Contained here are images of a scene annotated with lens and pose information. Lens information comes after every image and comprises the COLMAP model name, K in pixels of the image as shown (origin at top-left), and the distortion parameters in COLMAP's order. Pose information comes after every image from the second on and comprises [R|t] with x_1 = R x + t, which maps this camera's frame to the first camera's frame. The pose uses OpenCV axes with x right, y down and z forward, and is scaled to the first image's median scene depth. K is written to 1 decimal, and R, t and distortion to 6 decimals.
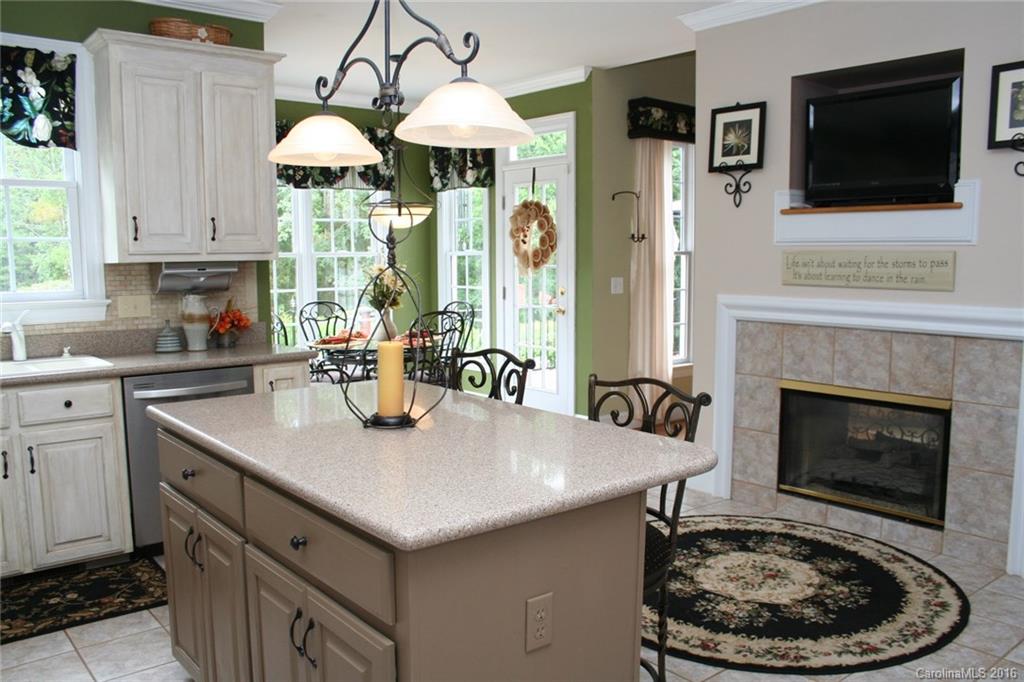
lens RADIAL K [[850.3, 0, 515.6], [0, 850.3, 347.0], [0, 0, 1]] dist [-0.130815, 0.095149]
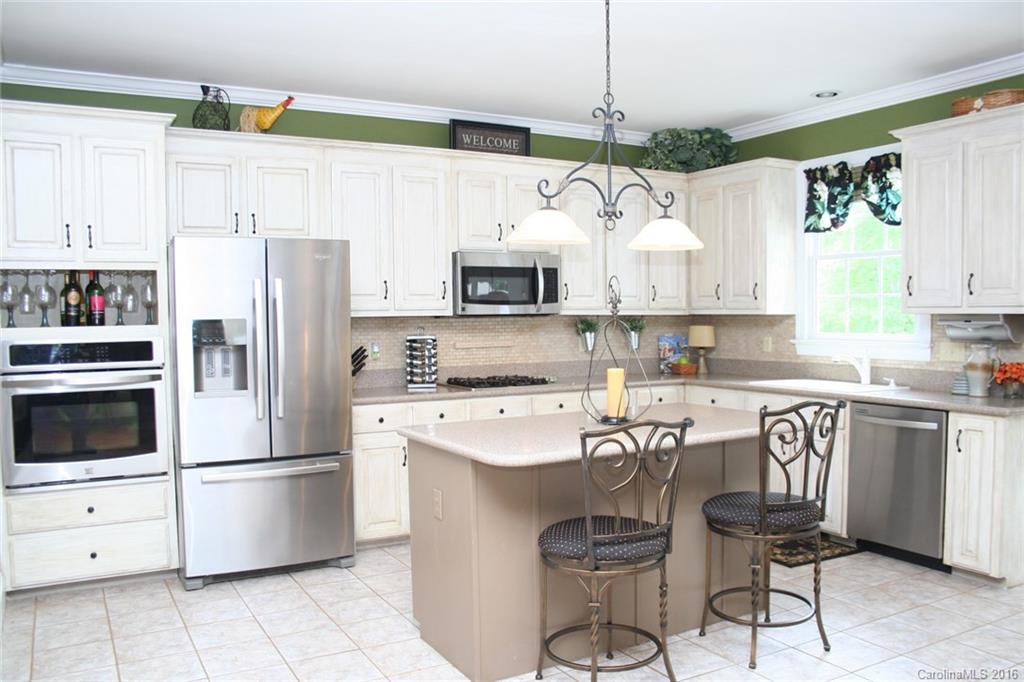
lens RADIAL K [[850.3, 0, 514.6], [0, 850.3, 343.2], [0, 0, 1]] dist [-0.130815, 0.095149]
pose [[-0.185066, 0.042759, -0.981795, 0.800580], [-0.096239, 0.993462, 0.061408, -0.074569], [0.978002, 0.105852, -0.179741, 0.627973]]
